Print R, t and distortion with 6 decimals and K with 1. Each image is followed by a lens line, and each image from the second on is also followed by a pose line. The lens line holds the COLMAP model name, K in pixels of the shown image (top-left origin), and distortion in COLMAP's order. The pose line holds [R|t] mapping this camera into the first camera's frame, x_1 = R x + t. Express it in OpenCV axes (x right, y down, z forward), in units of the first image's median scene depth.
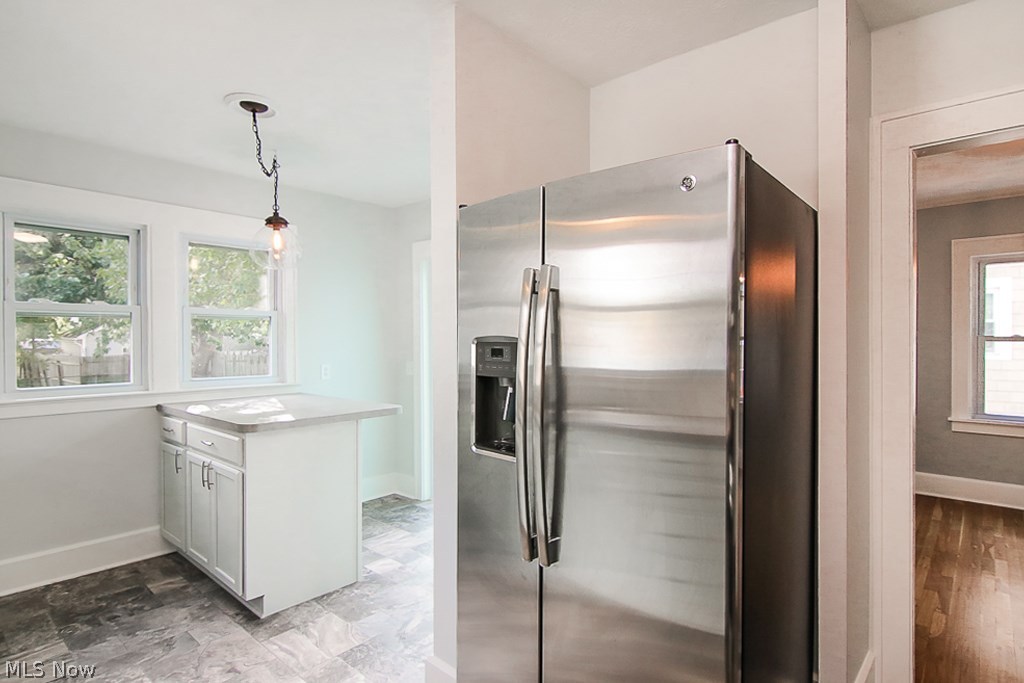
lens RADIAL K [[553.3, 0, 512.0], [0, 553.3, 341.5], [0, 0, 1]] dist [0.000857, 0.000043]
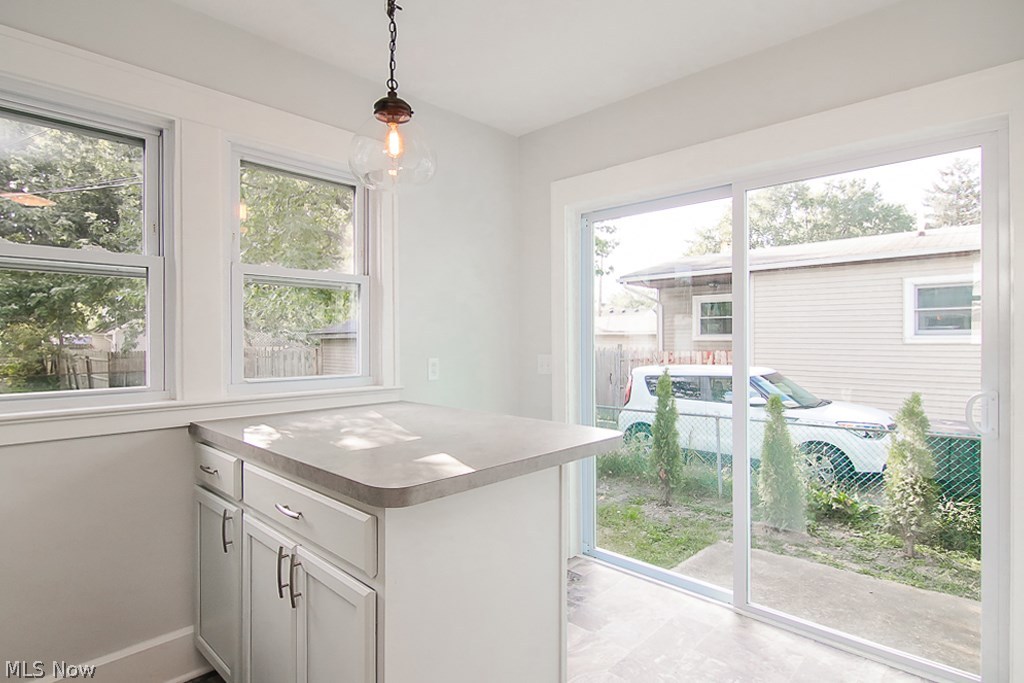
lens RADIAL K [[528.9, 0, 501.5], [0, 528.9, 336.3], [0, 0, 1]] dist [-0.011207, -0.000284]
pose [[0.999482, -0.001512, -0.032138, -0.288255], [0.001330, 0.999983, -0.005679, 0.023583], [0.032146, 0.005633, 0.999467, 0.444533]]
